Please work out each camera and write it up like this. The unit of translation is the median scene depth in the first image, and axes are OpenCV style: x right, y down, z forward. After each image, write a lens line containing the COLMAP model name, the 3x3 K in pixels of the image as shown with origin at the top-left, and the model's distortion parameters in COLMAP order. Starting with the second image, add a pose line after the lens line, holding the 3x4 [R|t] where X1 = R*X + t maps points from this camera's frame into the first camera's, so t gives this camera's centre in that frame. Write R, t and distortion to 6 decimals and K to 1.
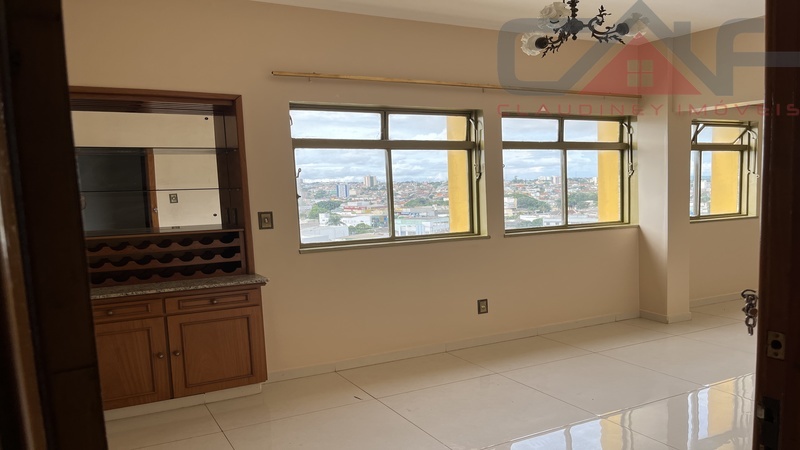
lens RADIAL K [[611.6, 0, 405.5], [0, 611.6, 232.4], [0, 0, 1]] dist [0.044839, -0.018130]
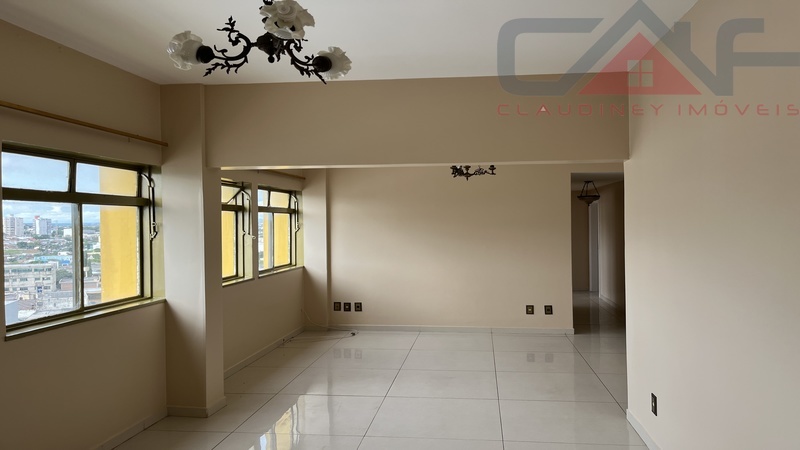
lens RADIAL K [[611.6, 0, 428.6], [0, 611.6, 209.7], [0, 0, 1]] dist [0.044839, -0.018130]
pose [[0.591166, 0.043506, 0.805376, -0.076859], [0.050042, 0.994642, -0.090462, -0.037982], [-0.804996, 0.093781, 0.585821, 0.224641]]
